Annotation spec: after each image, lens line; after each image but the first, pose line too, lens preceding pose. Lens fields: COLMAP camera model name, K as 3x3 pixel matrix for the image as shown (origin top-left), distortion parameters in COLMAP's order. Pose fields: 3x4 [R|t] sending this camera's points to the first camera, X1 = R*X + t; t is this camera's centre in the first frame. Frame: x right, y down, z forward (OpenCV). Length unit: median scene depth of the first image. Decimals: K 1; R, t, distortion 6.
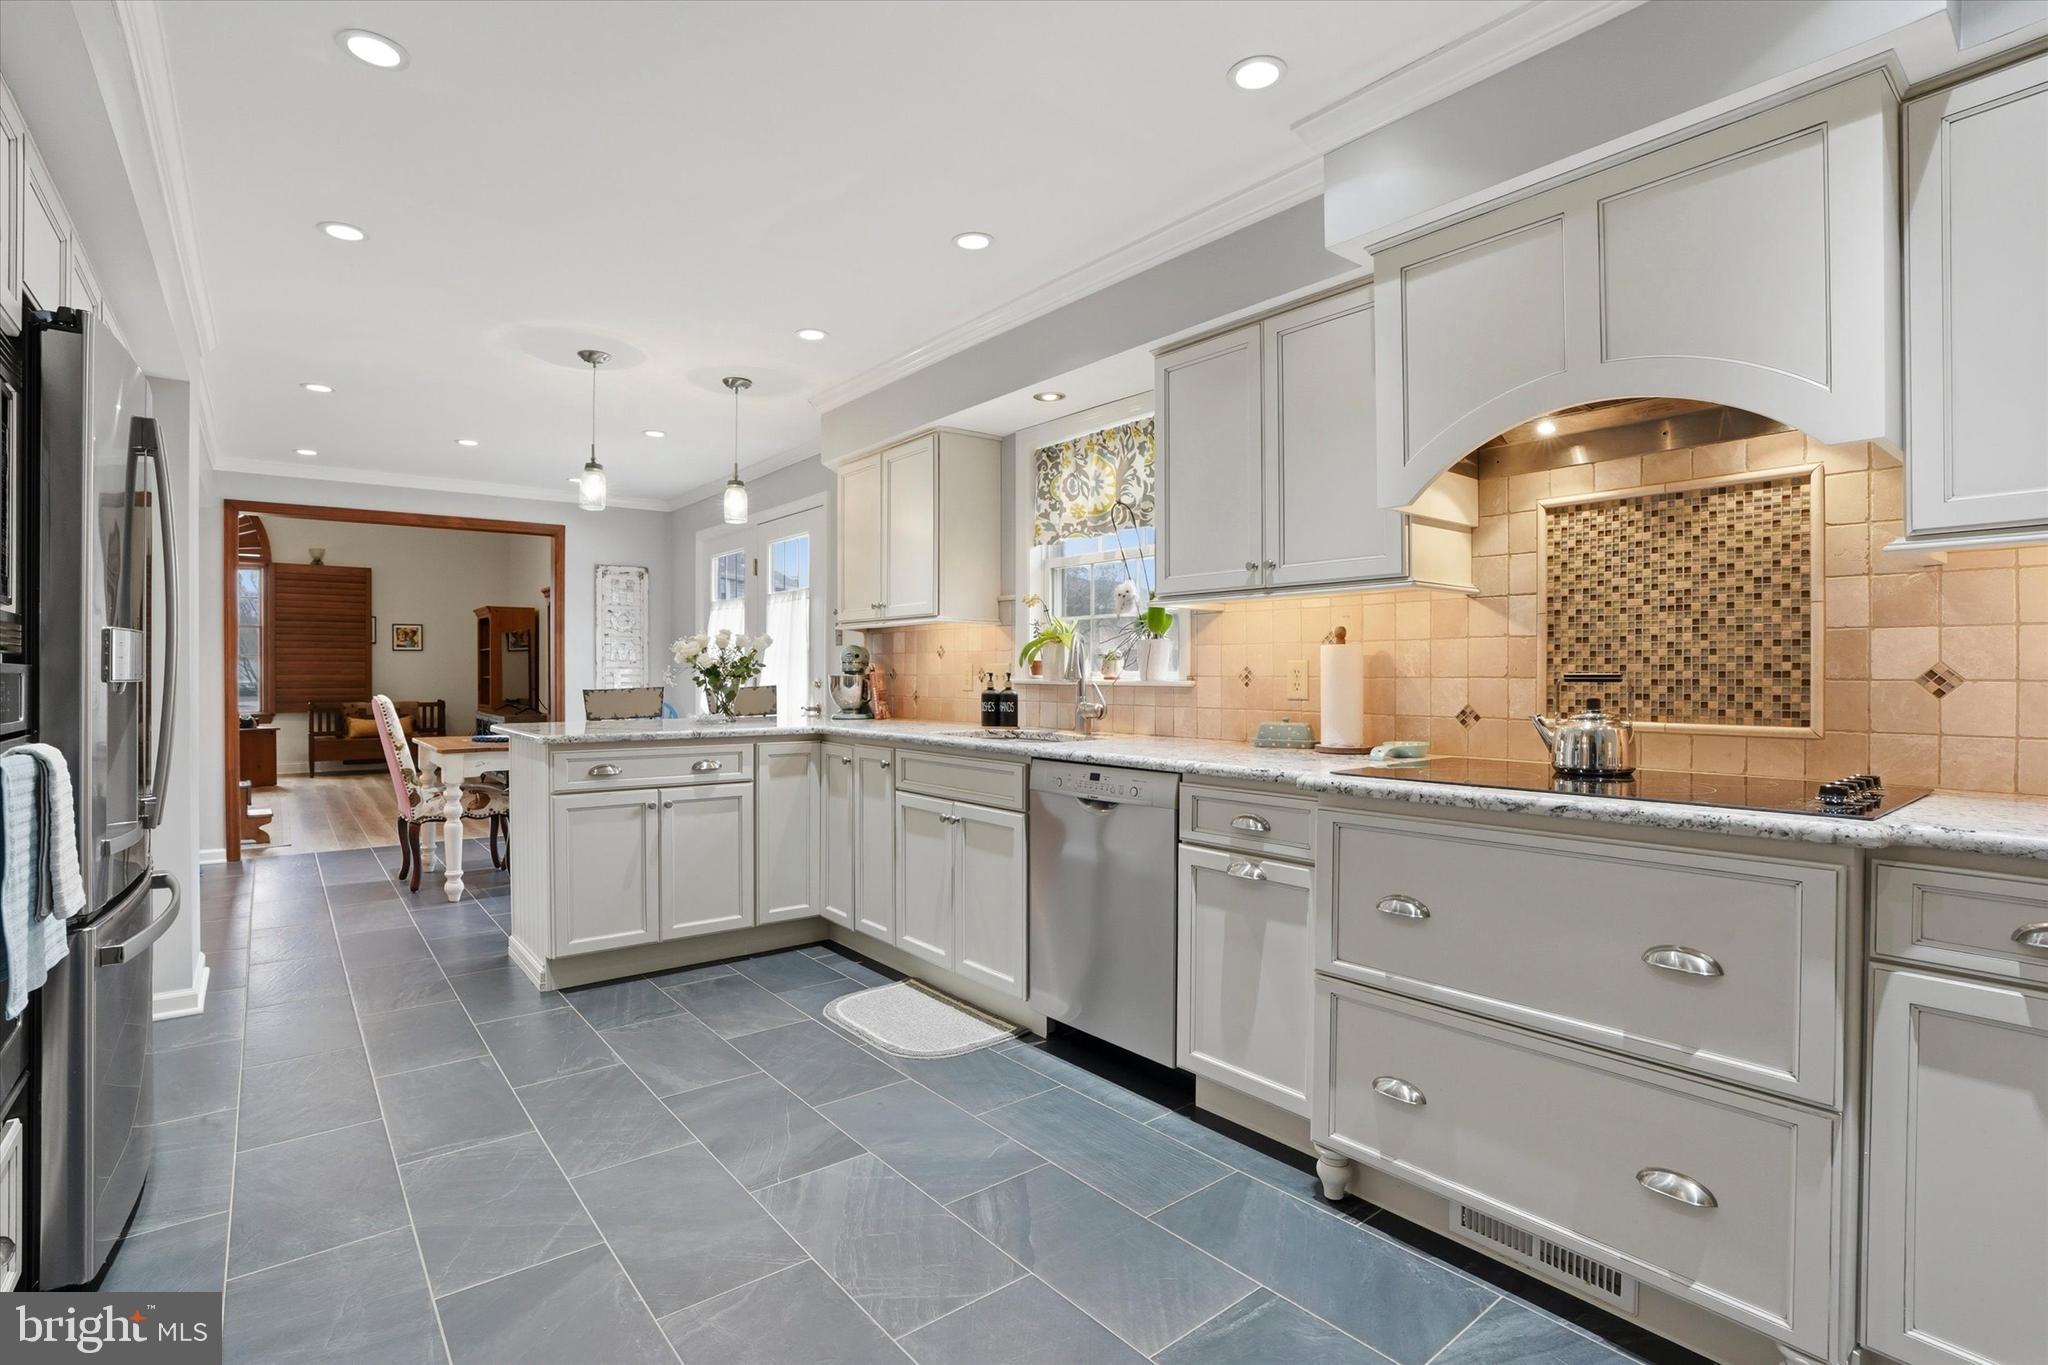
lens RADIAL K [[955.2, 0, 1017.5], [0, 955.2, 679.6], [0, 0, 1]] dist [-0.066435, 0.021196]
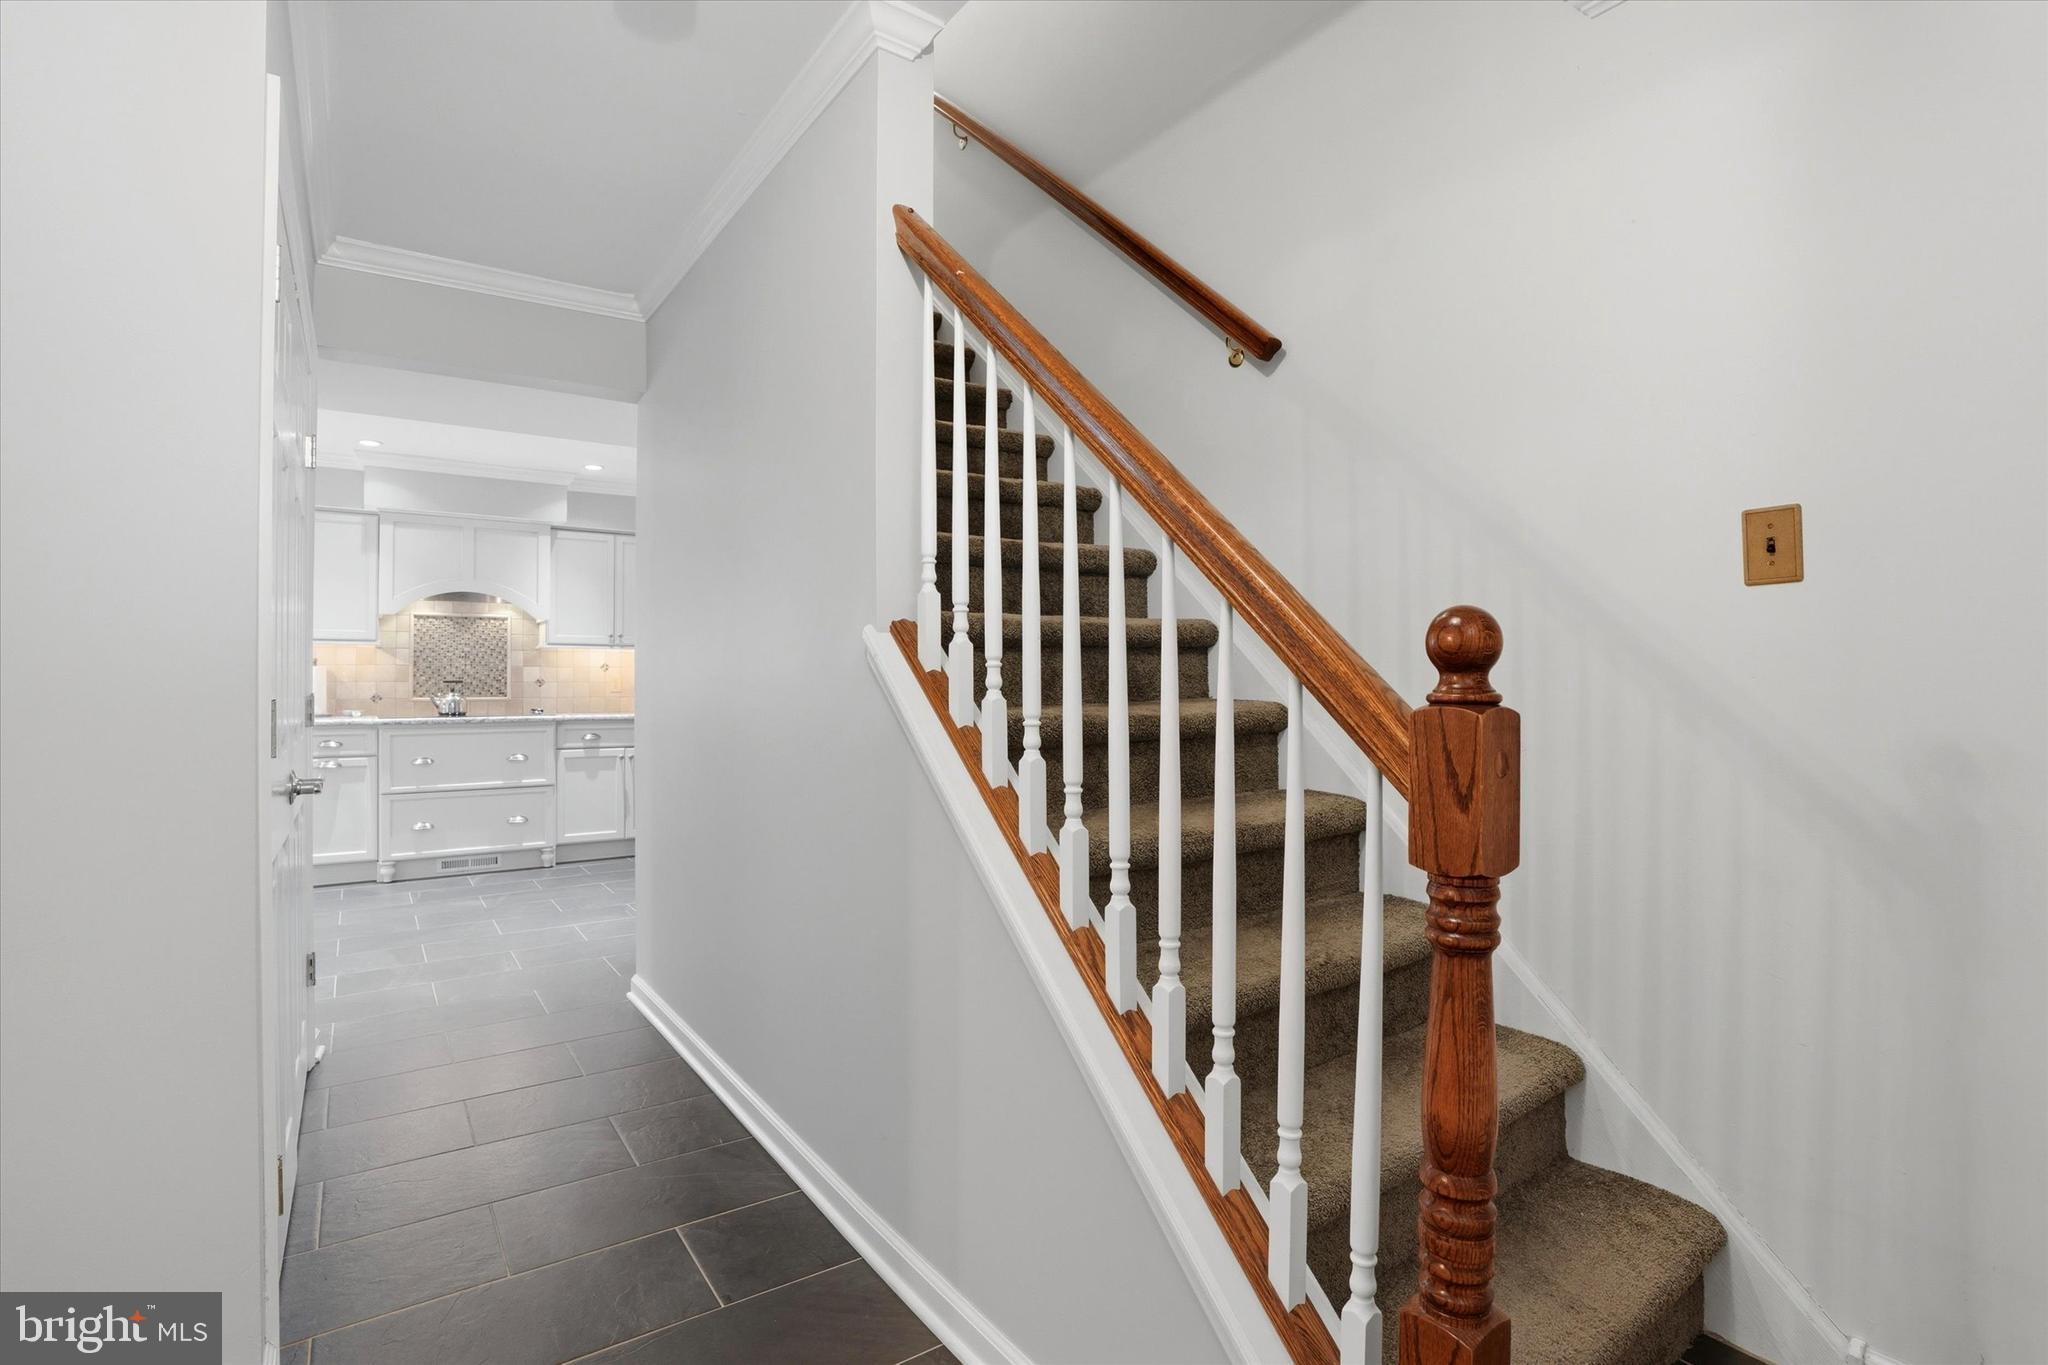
lens RADIAL K [[955.2, 0, 1035.3], [0, 955.2, 674.0], [0, 0, 1]] dist [-0.066435, 0.021196]
pose [[0.052204, 0.011696, 0.998568, -2.197754], [0.007325, 0.999900, -0.012094, 0.023354], [-0.998610, 0.007946, 0.052113, -0.958860]]
